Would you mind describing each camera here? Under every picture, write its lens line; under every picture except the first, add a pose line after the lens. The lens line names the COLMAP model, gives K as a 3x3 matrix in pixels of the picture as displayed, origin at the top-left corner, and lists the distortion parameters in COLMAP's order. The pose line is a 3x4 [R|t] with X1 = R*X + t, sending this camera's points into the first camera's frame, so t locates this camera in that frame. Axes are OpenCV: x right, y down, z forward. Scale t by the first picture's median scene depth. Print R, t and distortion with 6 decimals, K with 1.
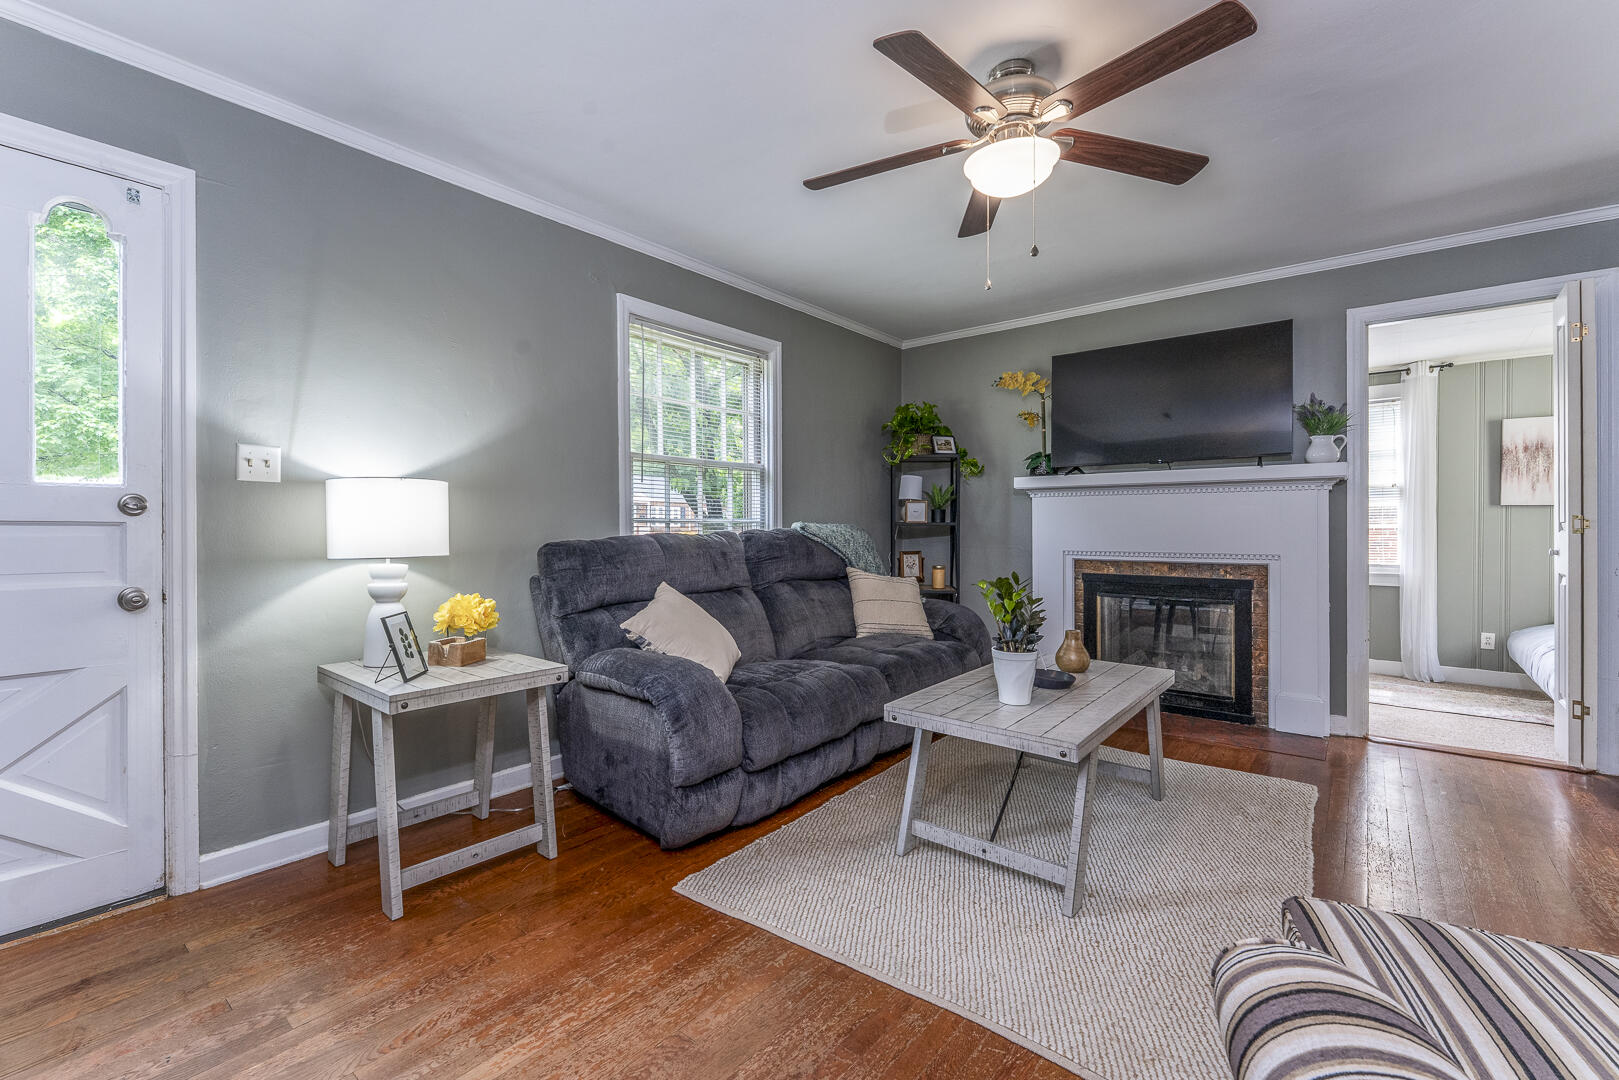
lens RADIAL K [[667.0, 0, 775.3], [0, 667.0, 524.7], [0, 0, 1]] dist [0.001795, -0.000223]
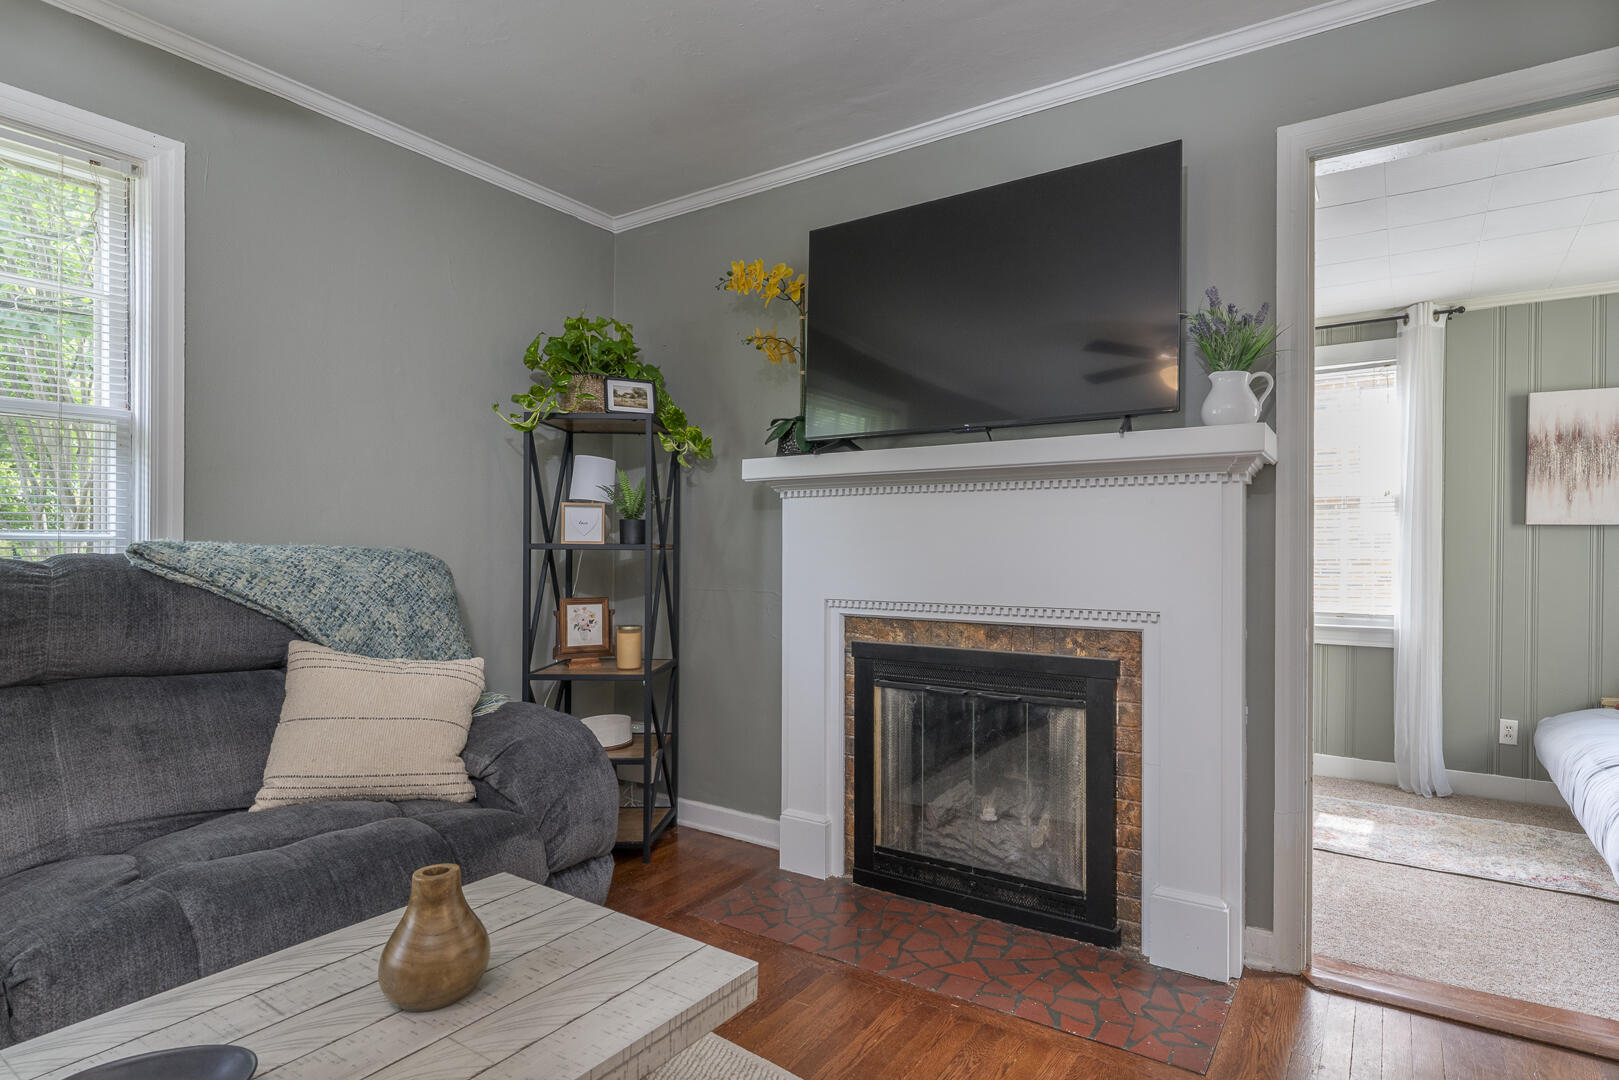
lens RADIAL K [[820.2, 0, 892.4], [0, 820.2, 548.2], [0, 0, 1]] dist [0.001172, -0.001642]
pose [[0.984502, 0.007271, 0.175223, 0.399979], [-0.006789, 0.999971, -0.003353, 0.000587], [-0.175242, 0.002112, 0.984523, 0.380545]]
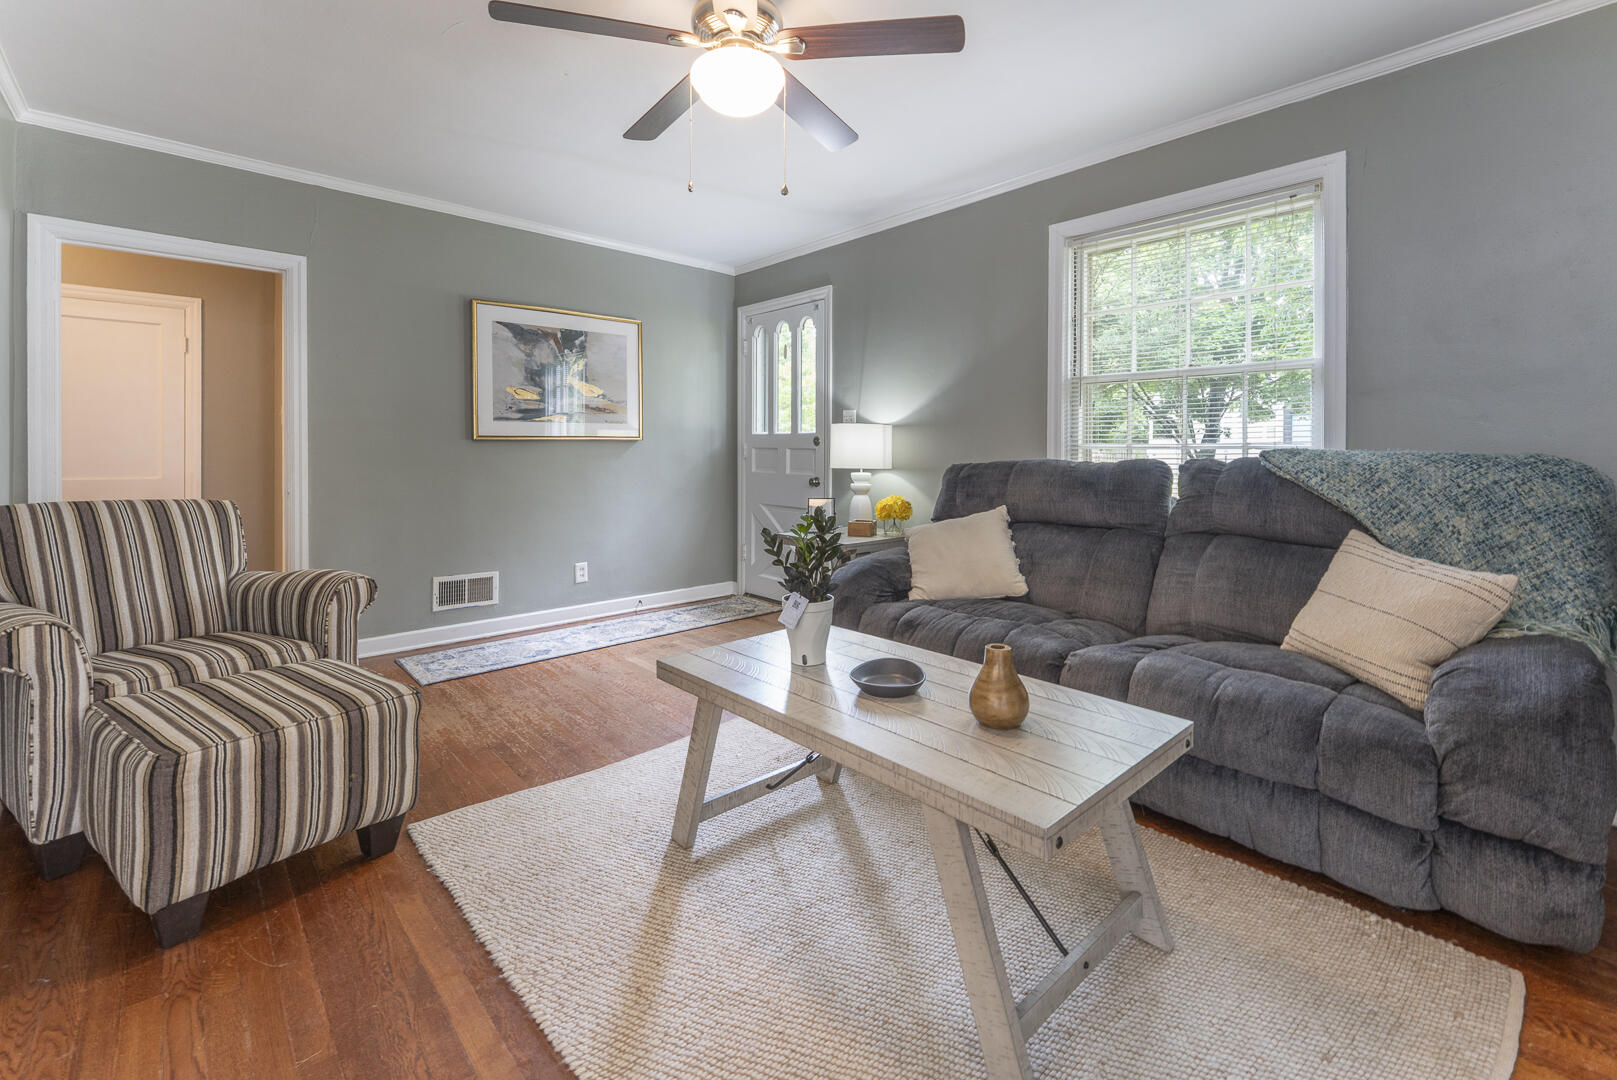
lens RADIAL K [[691.3, 0, 860.0], [0, 691.3, 451.6], [0, 0, 1]] dist [-0.000864, -0.000928]
pose [[-0.059247, 0.002871, -0.998239, 0.680967], [-0.004226, 0.999986, 0.003127, -0.000256], [0.998234, 0.004404, -0.059235, 0.620274]]
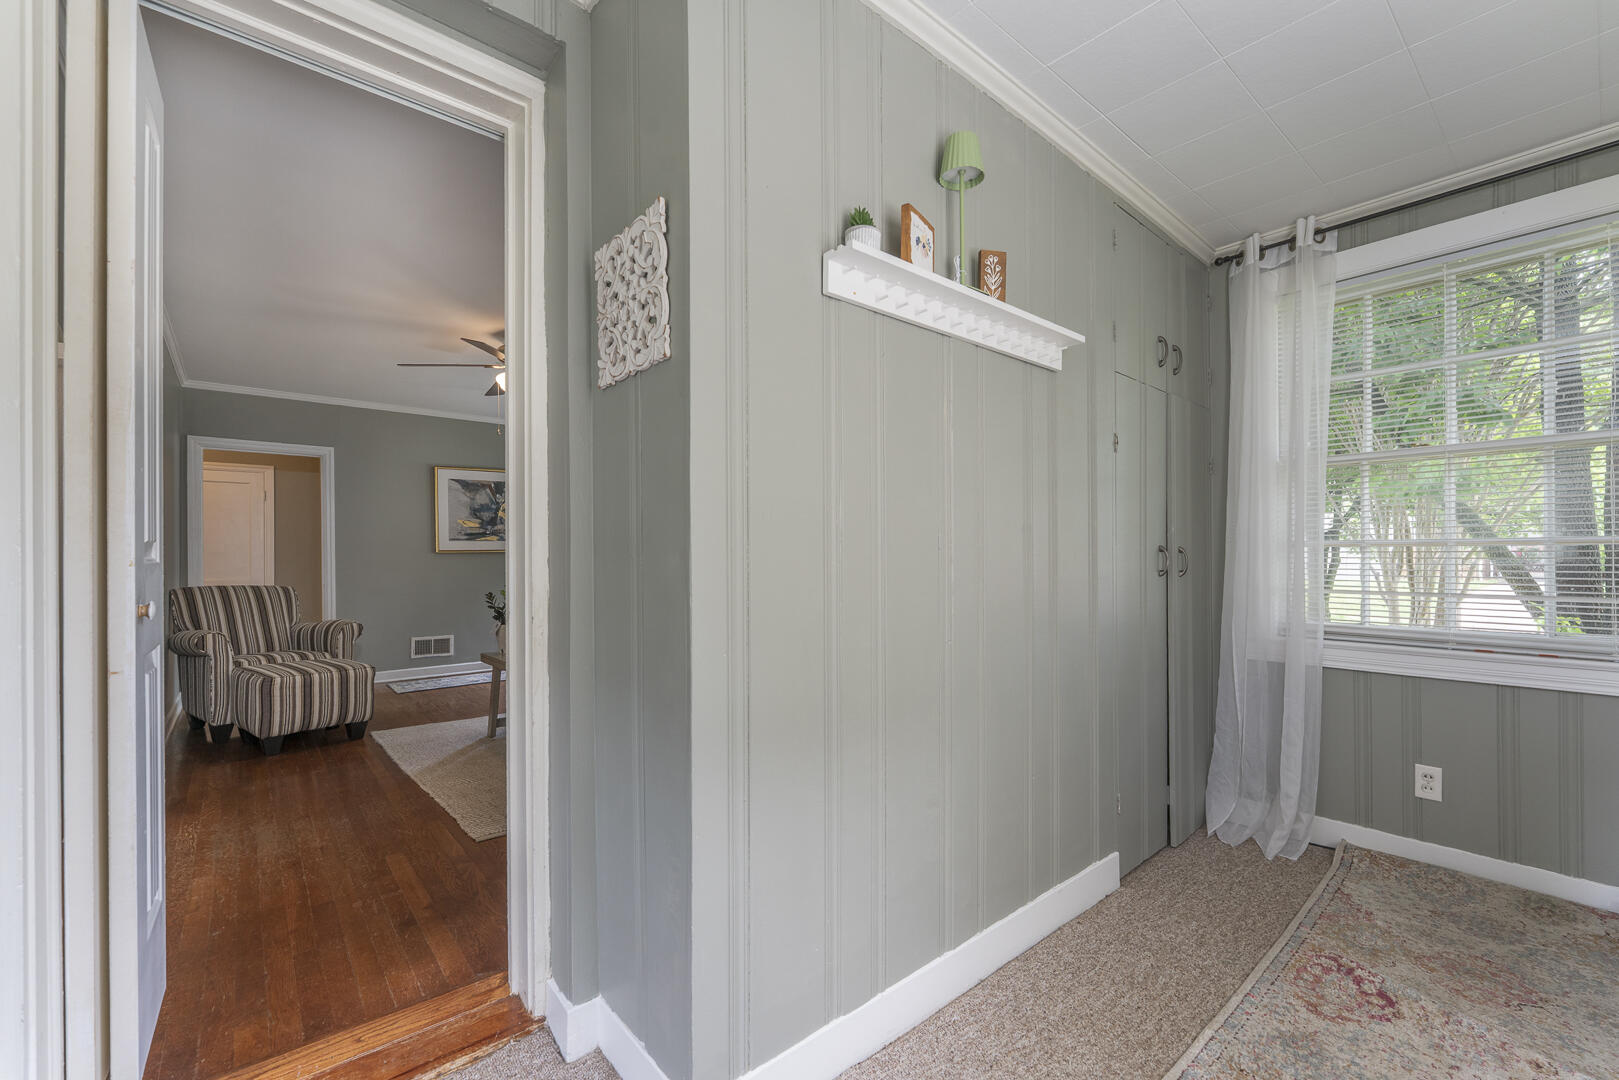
lens RADIAL K [[667.0, 0, 837.3], [0, 667.0, 557.3], [0, 0, 1]] dist [0.001795, -0.000223]
pose [[-0.114968, -0.001383, -0.993368, 1.139692], [0.005372, 0.999984, -0.002014, 0.006495], [0.993355, -0.005568, -0.114959, 1.094867]]
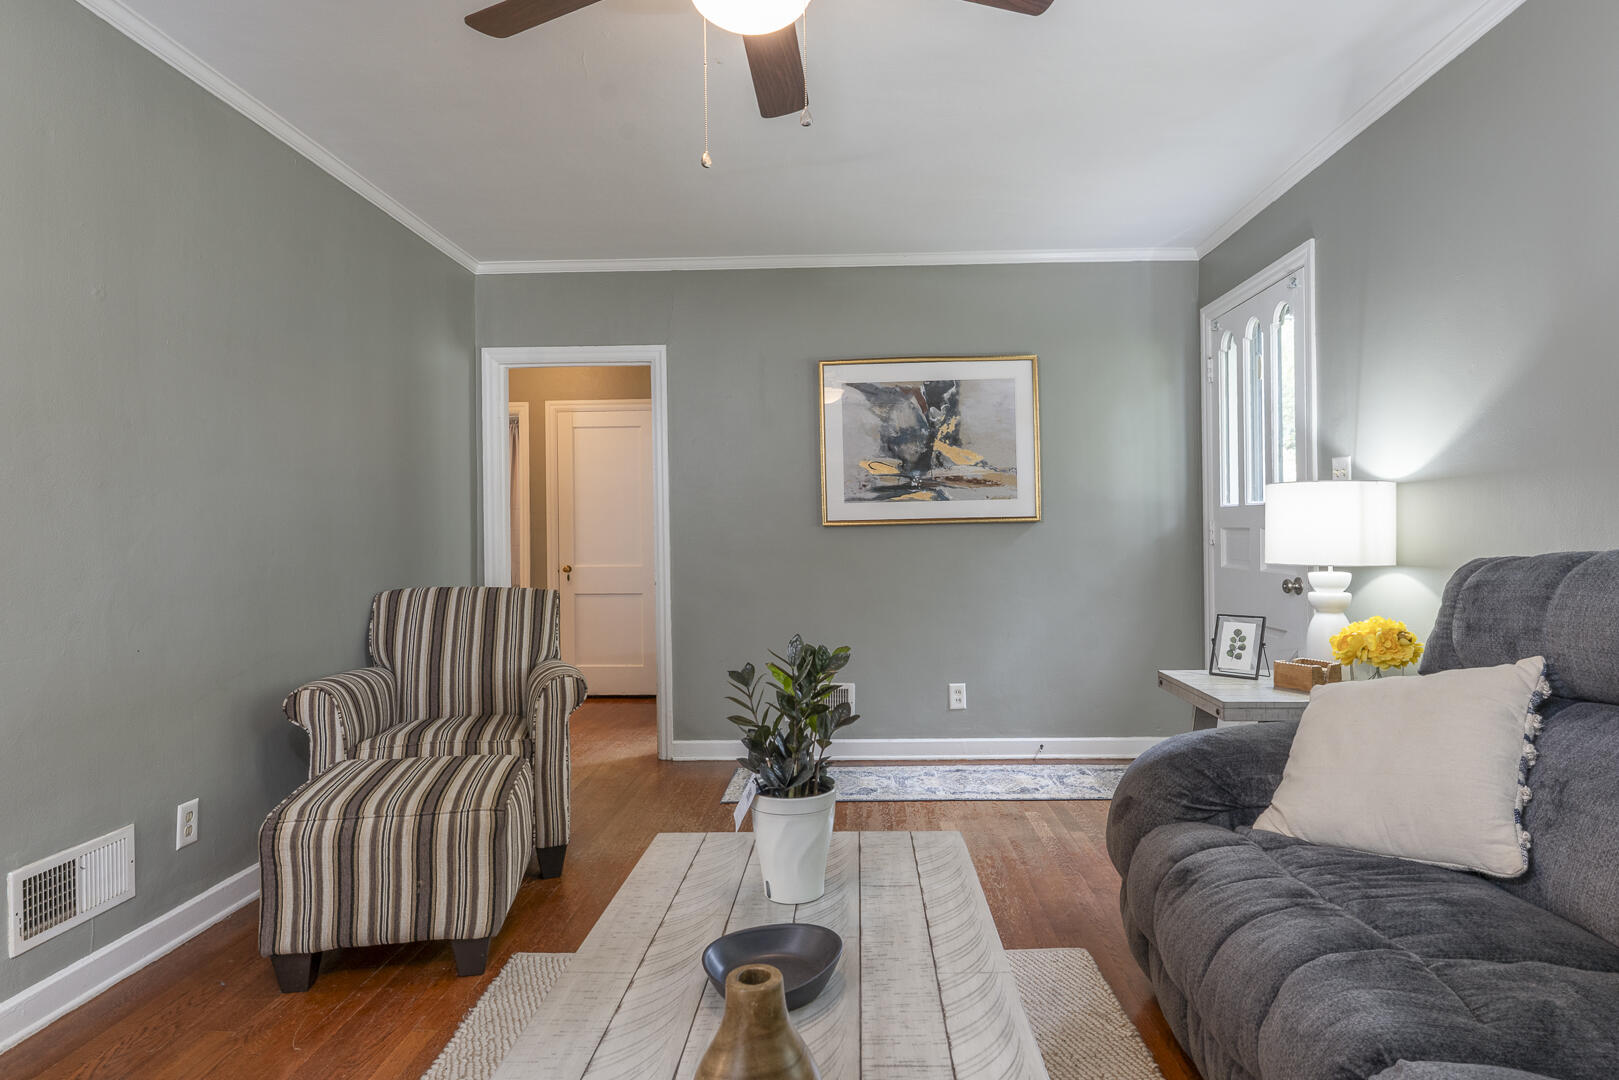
lens RADIAL K [[900.7, 0, 843.1], [0, 900.7, 535.9], [0, 0, 1]] dist [-0.002636, -0.002096]
pose [[-0.762546, 0.010799, -0.646844, 0.426059], [0.012567, 0.999919, 0.001879, -0.001357], [0.646812, -0.006696, -0.762620, 0.855623]]
